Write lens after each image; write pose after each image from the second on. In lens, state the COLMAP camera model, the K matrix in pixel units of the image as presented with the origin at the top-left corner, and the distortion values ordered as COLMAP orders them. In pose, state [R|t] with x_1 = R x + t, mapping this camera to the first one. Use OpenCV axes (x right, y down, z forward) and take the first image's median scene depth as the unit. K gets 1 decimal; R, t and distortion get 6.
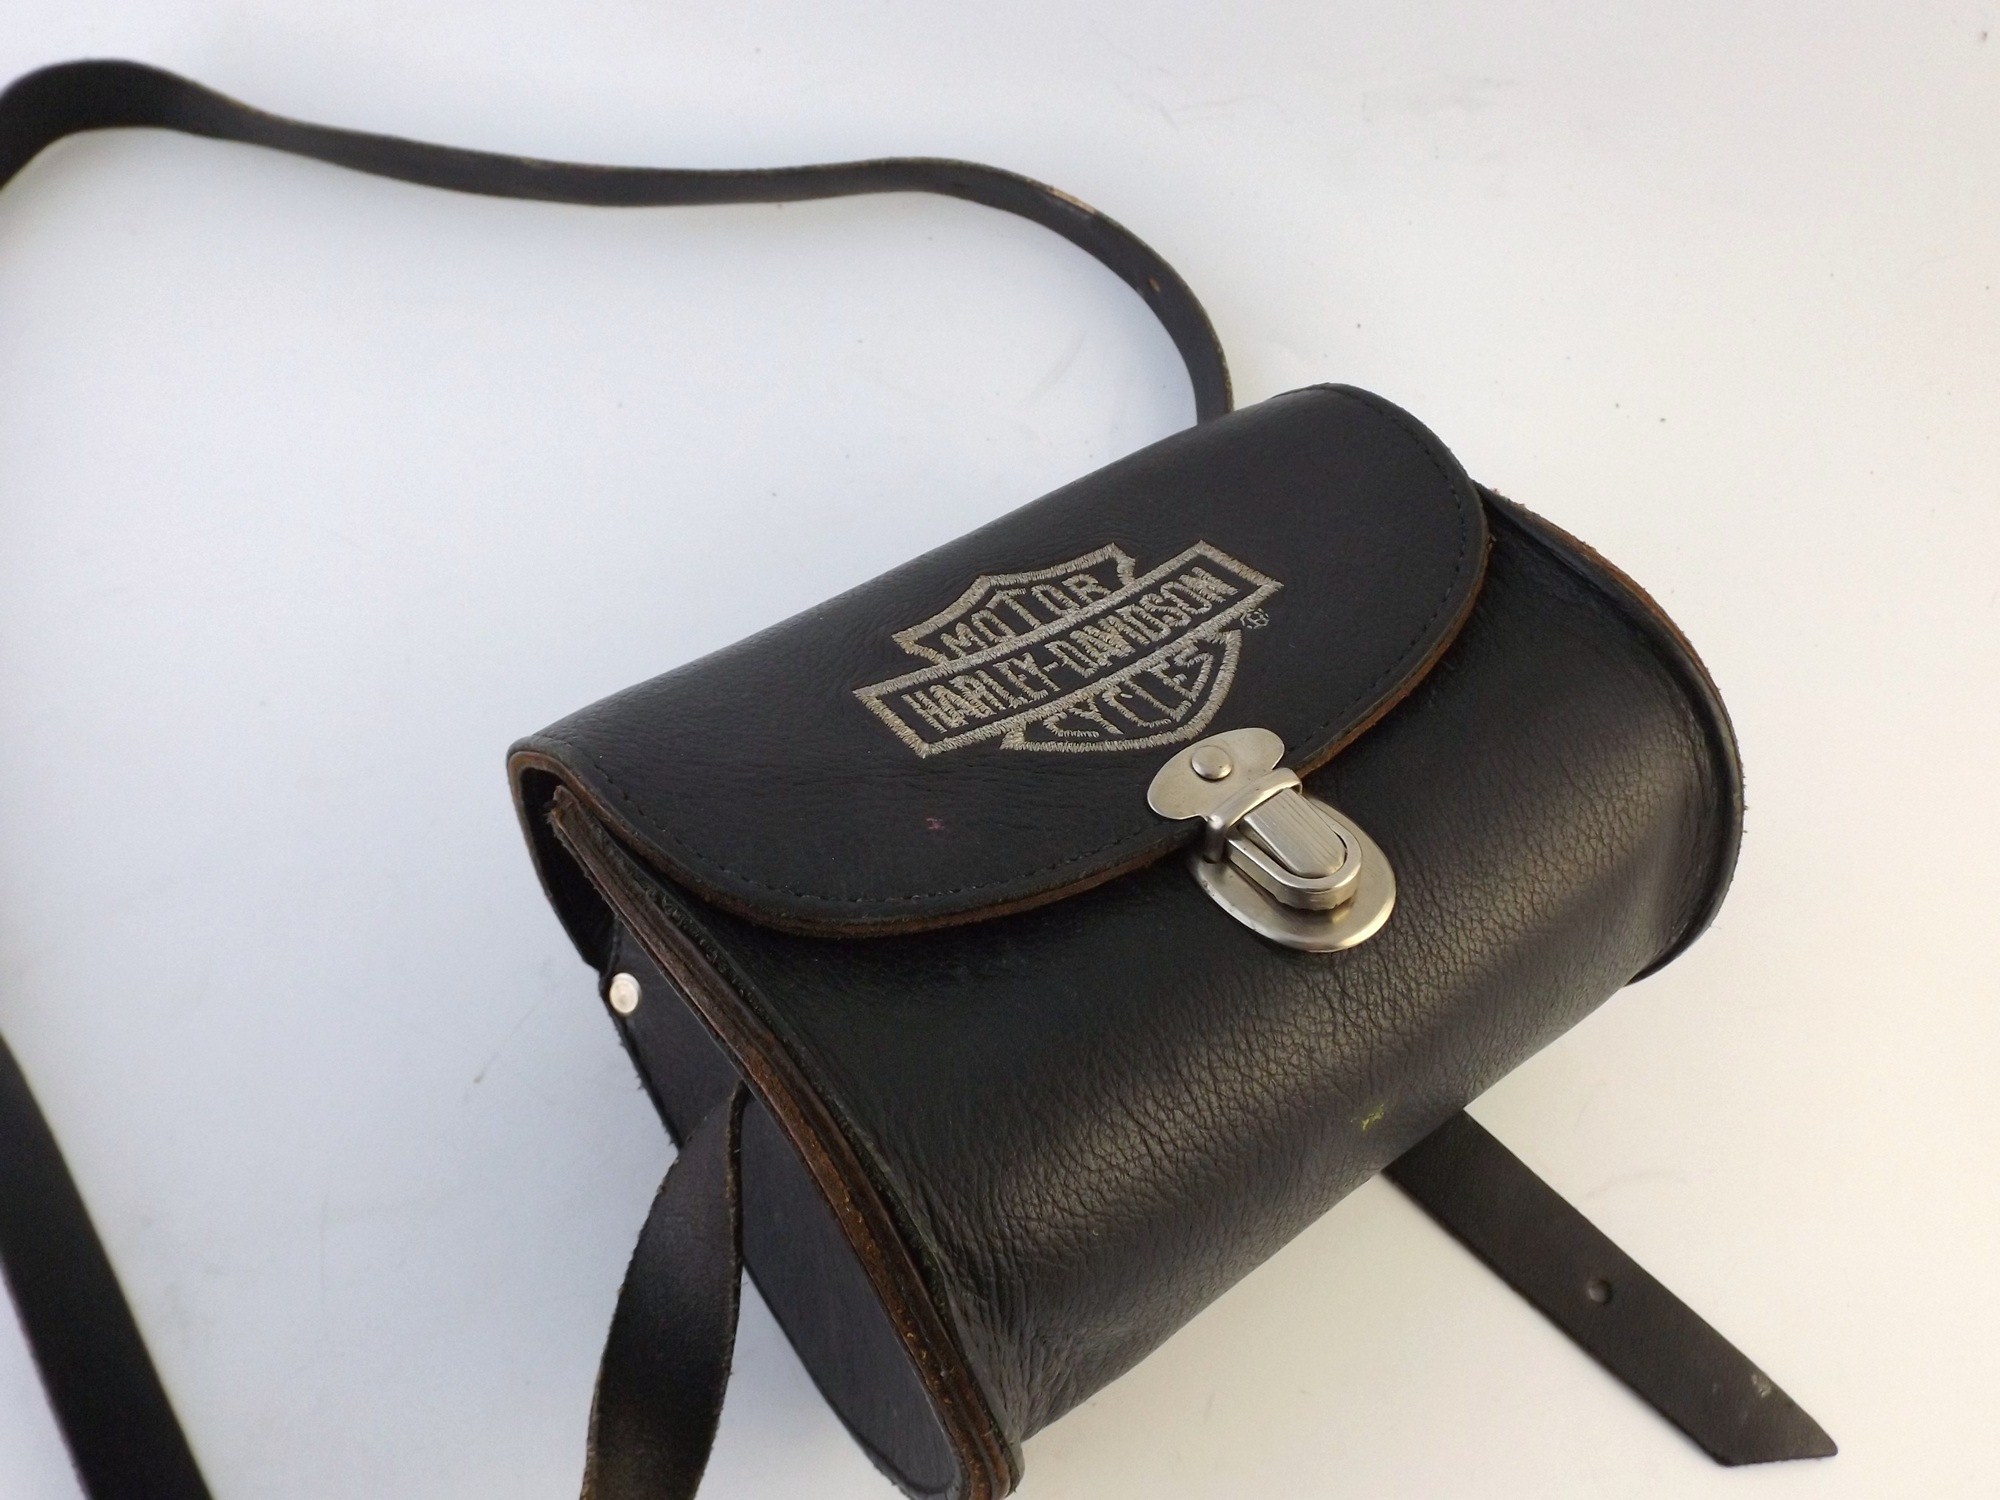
lens RADIAL K [[1722.9, 0, 1005.6], [0, 1722.9, 745.5], [0, 0, 1]] dist [0.001191, -0.001639]
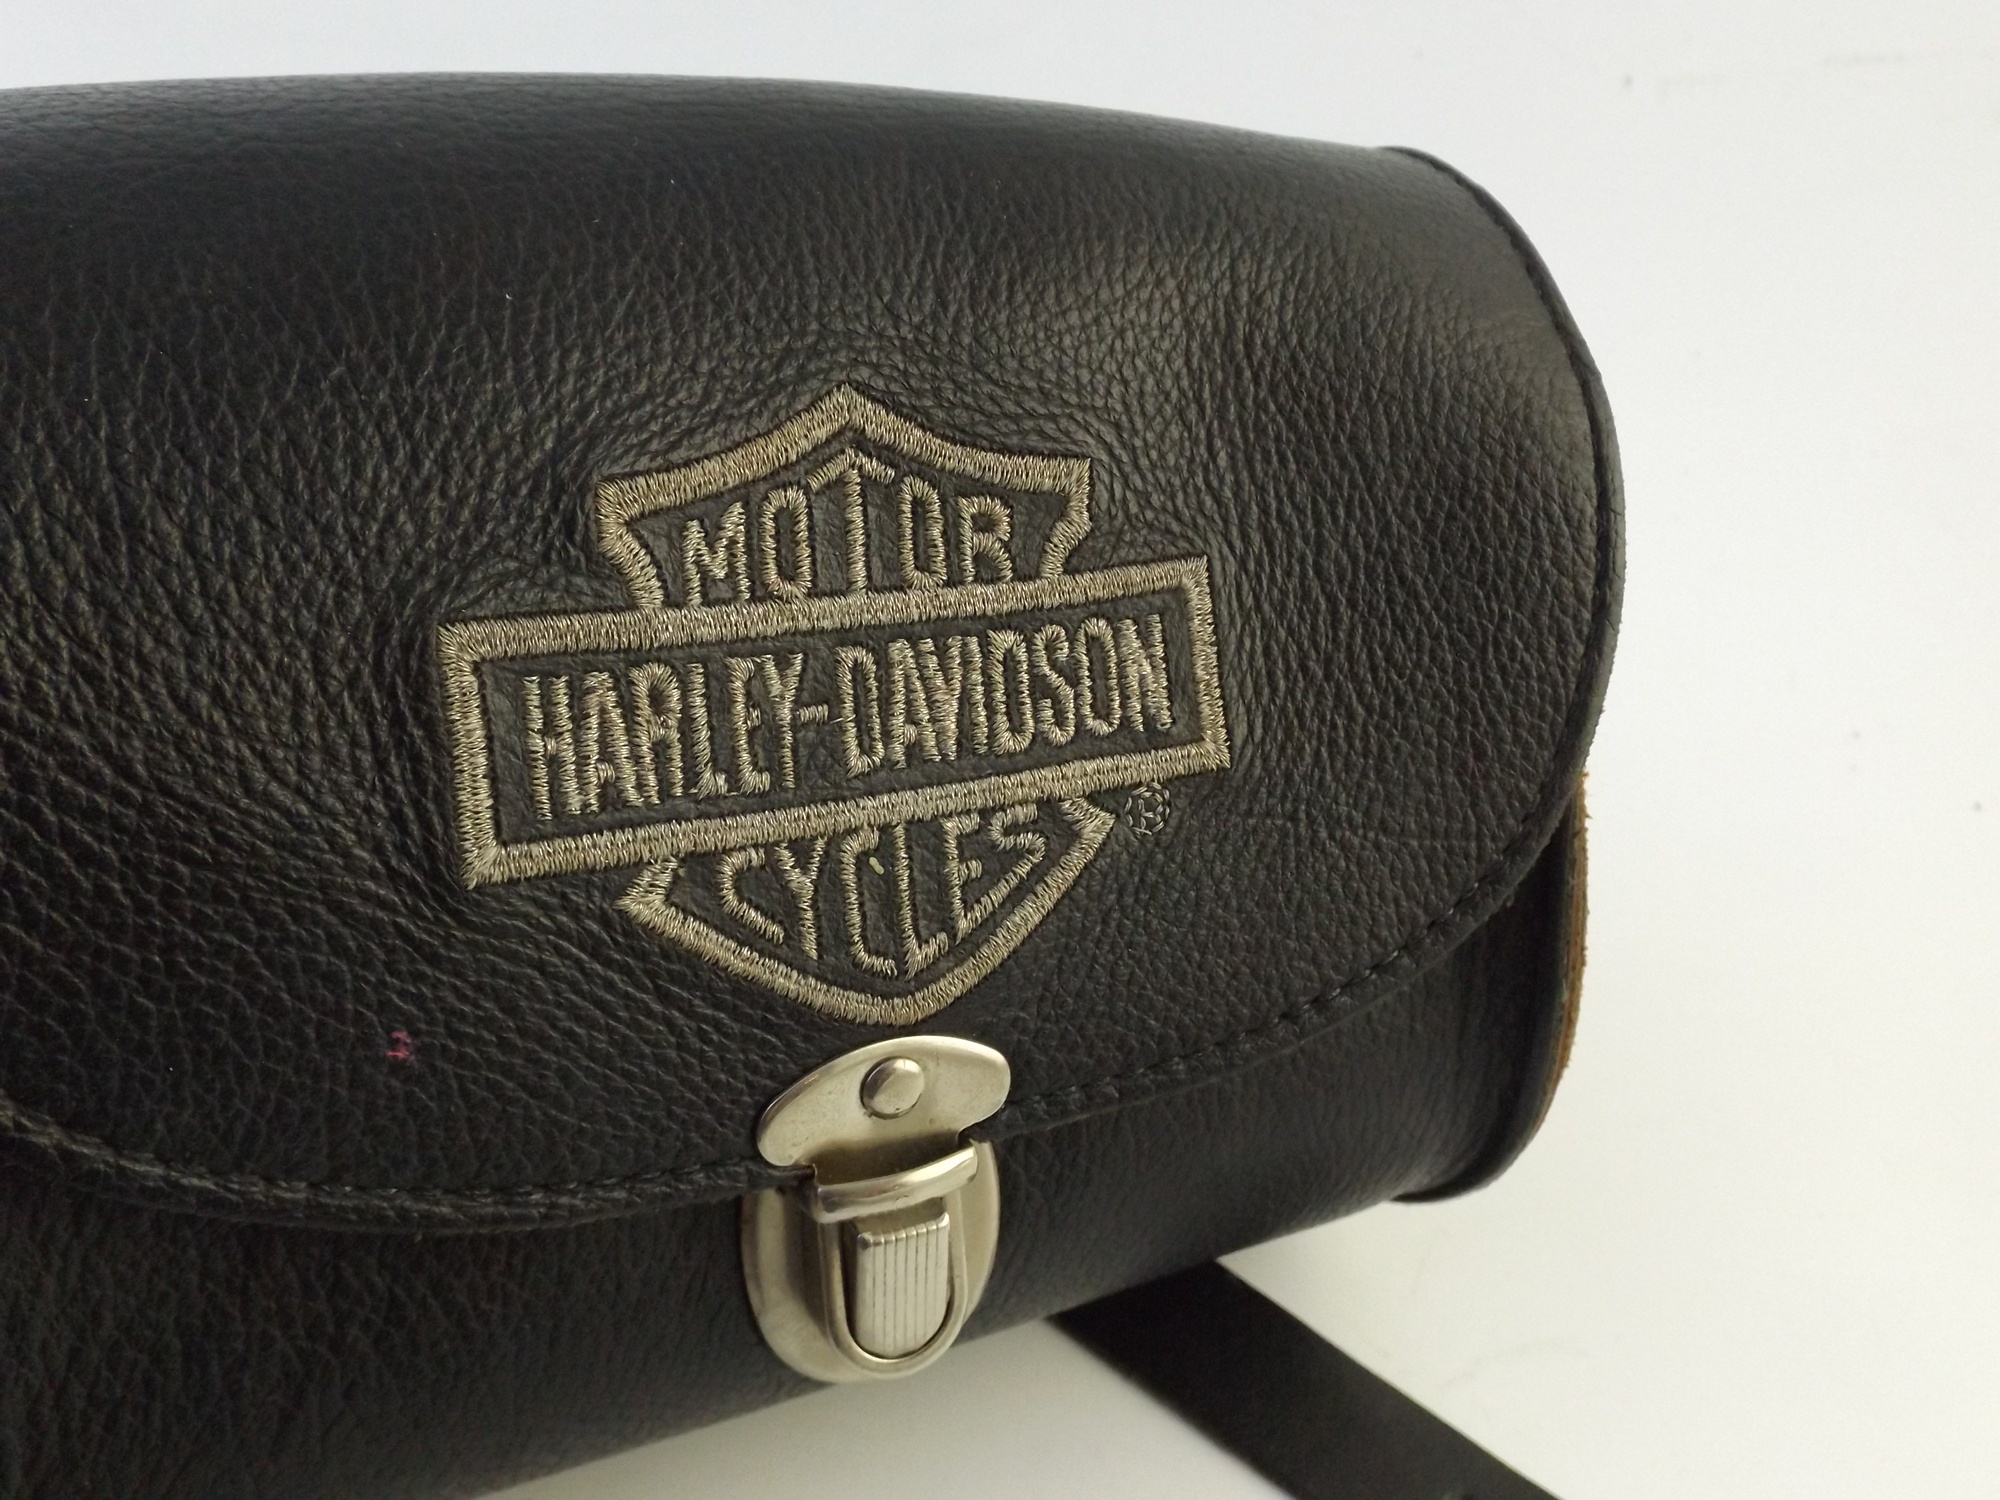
lens RADIAL K [[1722.9, 0, 1009.1], [0, 1722.9, 739.7], [0, 0, 1]] dist [0.001191, -0.001639]
pose [[0.740753, 0.479923, 0.470063, -0.177524], [-0.671399, 0.505411, 0.542018, -0.374009], [0.022552, -0.717101, 0.696604, 0.620682]]
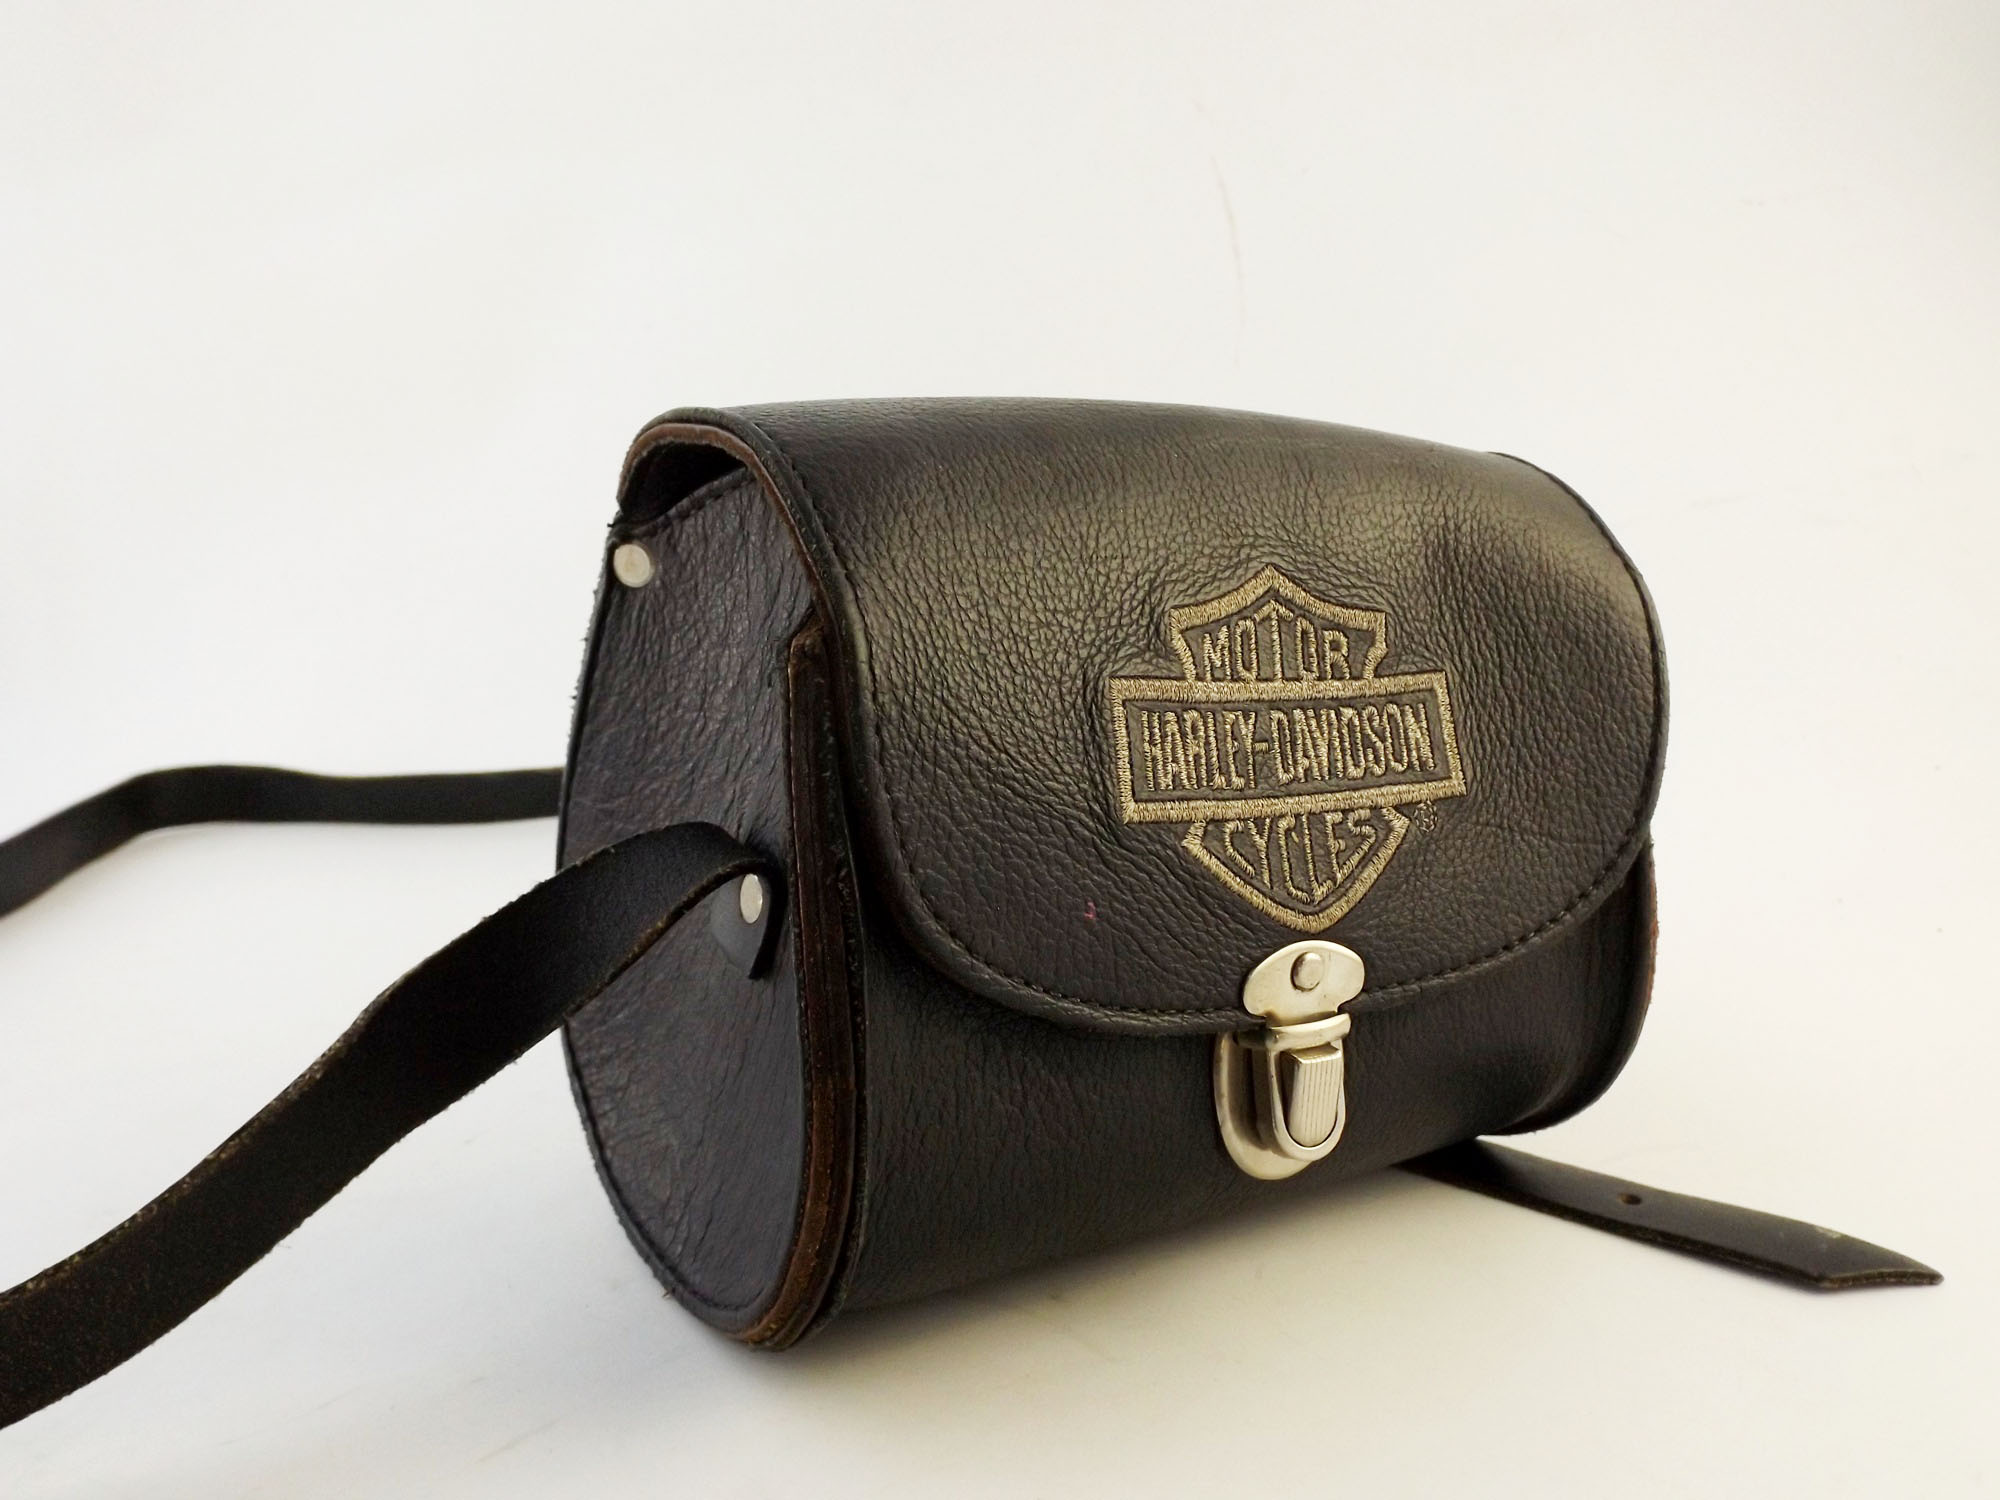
lens RADIAL K [[1722.9, 0, 1002.1], [0, 1722.9, 742.3], [0, 0, 1]] dist [0.001191, -0.001639]
pose [[0.698729, 0.553775, 0.452891, -0.497558], [-0.711492, 0.603898, 0.359285, -0.283198], [-0.074537, -0.573272, 0.815968, 0.247862]]
